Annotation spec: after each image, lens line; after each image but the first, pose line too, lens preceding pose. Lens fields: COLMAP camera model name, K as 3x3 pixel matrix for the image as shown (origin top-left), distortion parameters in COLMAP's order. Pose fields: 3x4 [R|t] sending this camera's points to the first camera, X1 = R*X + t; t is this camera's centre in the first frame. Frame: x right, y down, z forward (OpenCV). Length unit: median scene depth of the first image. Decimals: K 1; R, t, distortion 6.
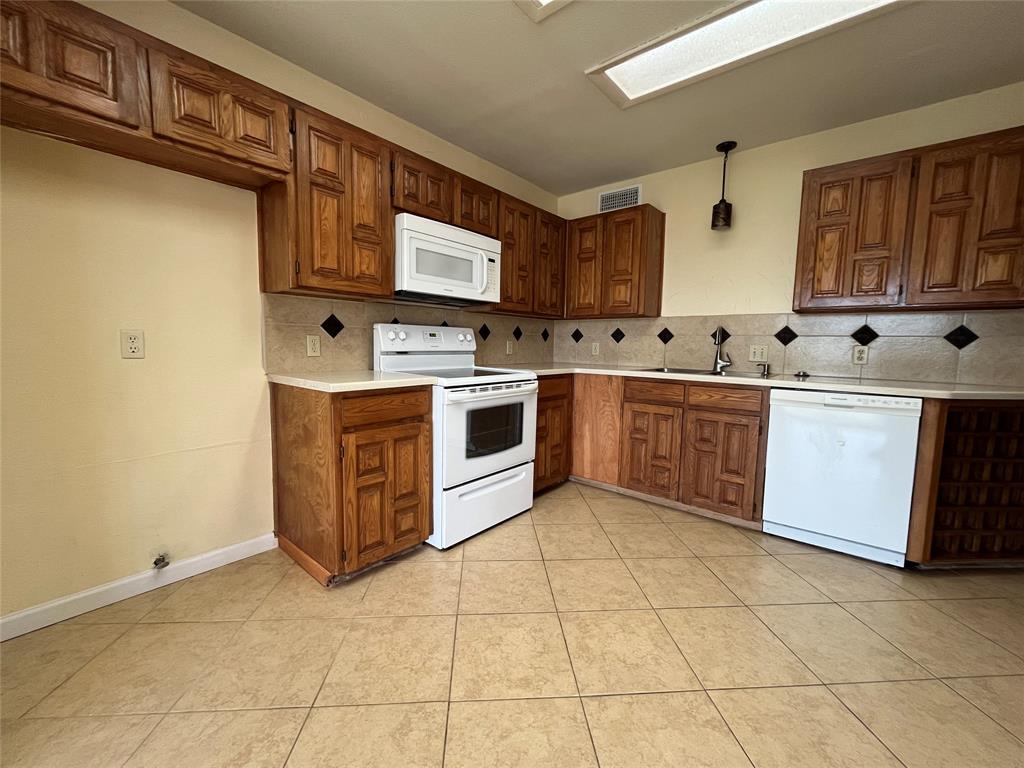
lens RADIAL K [[413.4, 0, 515.5], [0, 413.4, 386.4], [0, 0, 1]] dist [-0.007348, -0.000213]
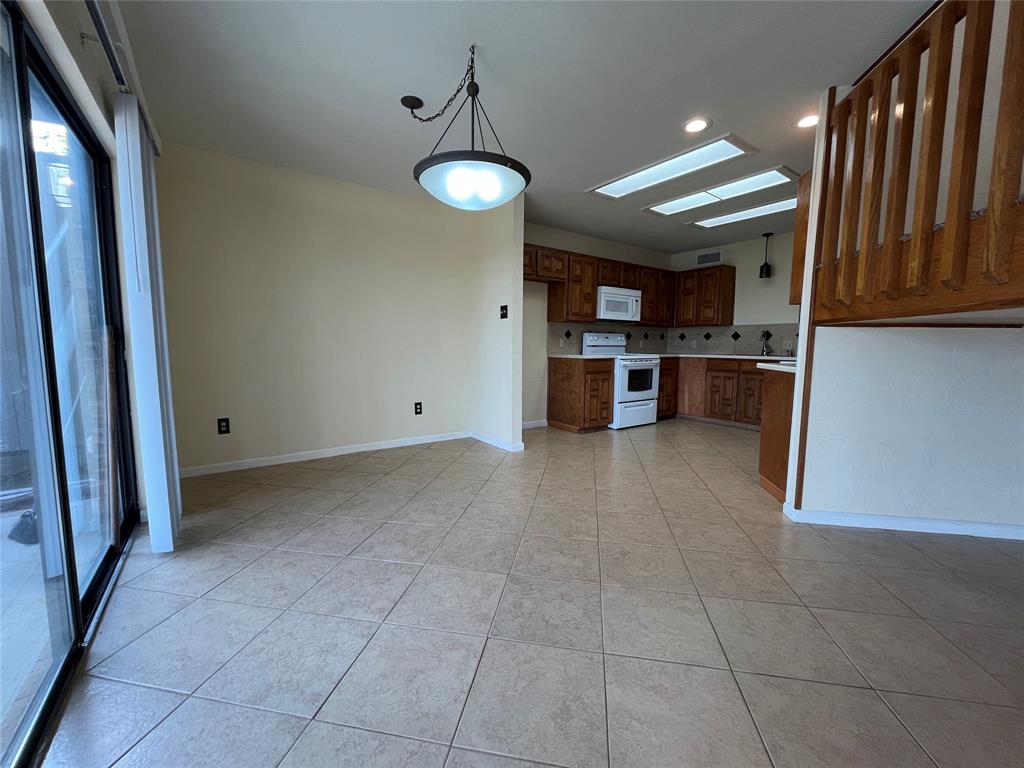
lens RADIAL K [[413.4, 0, 510.2], [0, 413.4, 386.2], [0, 0, 1]] dist [-0.007348, -0.000213]
pose [[0.966255, 0.014136, -0.257201, -0.130633], [-0.015923, 0.999861, -0.004864, 0.137414], [0.257097, 0.008795, 0.966346, -1.131037]]
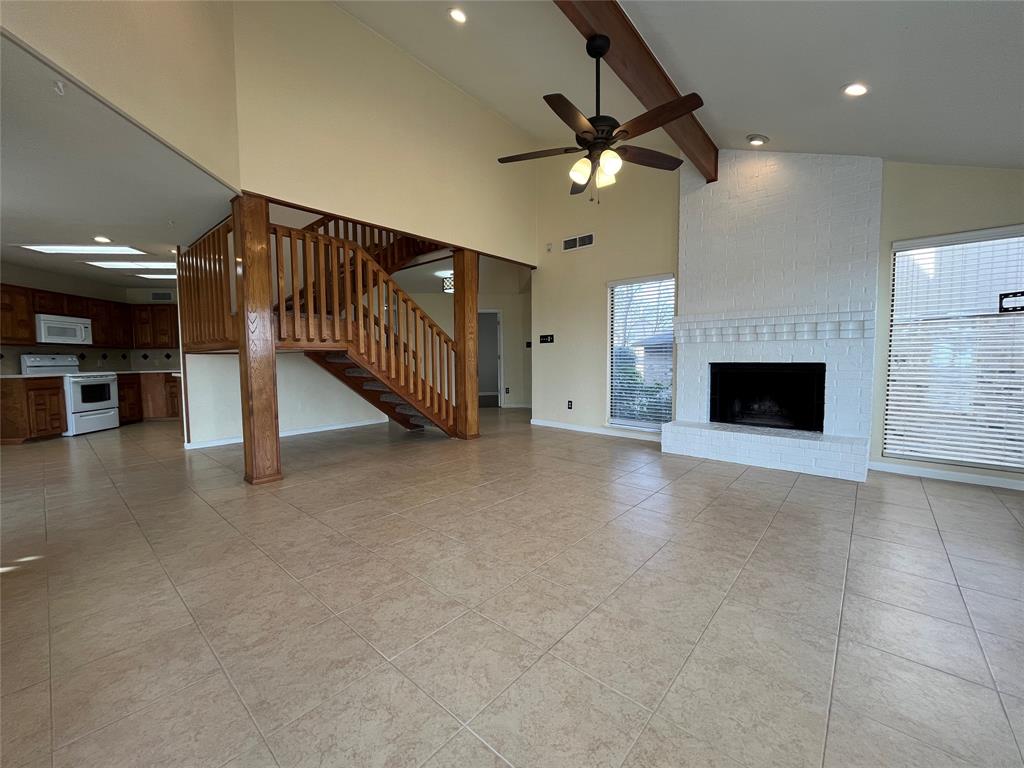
lens RADIAL K [[413.4, 0, 519.8], [0, 413.4, 382.3], [0, 0, 1]] dist [-0.007348, -0.000213]
pose [[0.703483, -0.068490, 0.707405, 0.008569], [0.099375, 0.995047, -0.002485, 0.274007], [-0.703731, 0.072047, 0.706804, -2.460468]]
